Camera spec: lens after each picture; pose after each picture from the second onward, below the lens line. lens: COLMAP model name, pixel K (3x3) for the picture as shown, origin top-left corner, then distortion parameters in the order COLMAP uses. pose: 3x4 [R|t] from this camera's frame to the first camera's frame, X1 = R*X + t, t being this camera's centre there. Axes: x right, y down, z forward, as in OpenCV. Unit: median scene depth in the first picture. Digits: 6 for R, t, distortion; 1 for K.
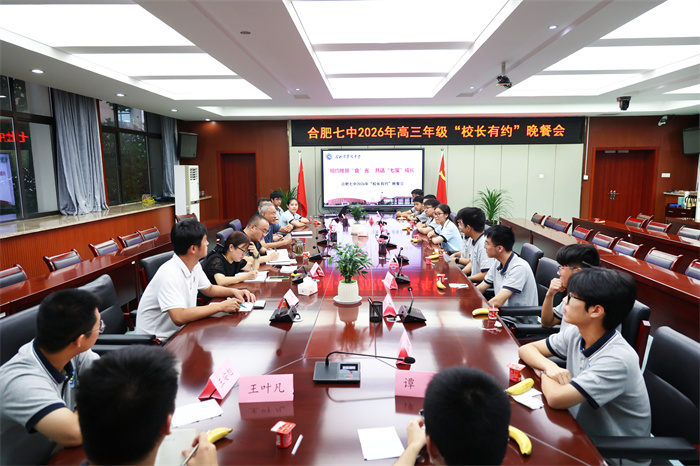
lens RADIAL K [[476.4, 0, 350.0], [0, 476.4, 233.0], [0, 0, 1]] dist [-0.002733, -0.000442]
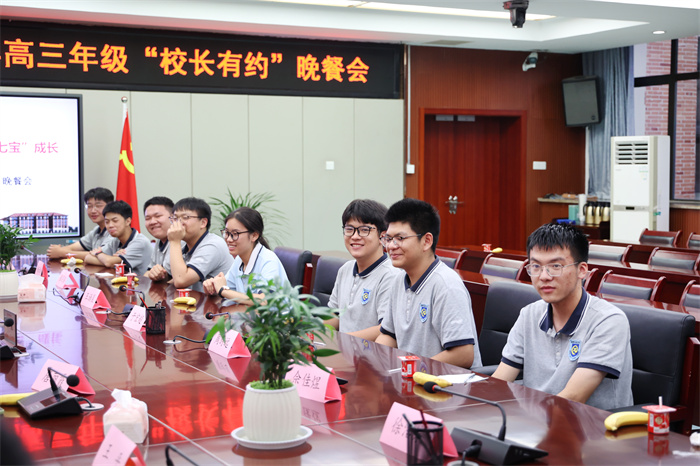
lens RADIAL K [[1081.3, 0, 350.0], [0, 1081.3, 233.0], [0, 0, 1]] dist [-0.005844, 0.126954]
pose [[0.862288, -0.023353, 0.505879, -0.115378], [0.064744, 0.995823, -0.064387, 0.014846], [-0.502262, 0.088273, 0.860198, 0.092301]]
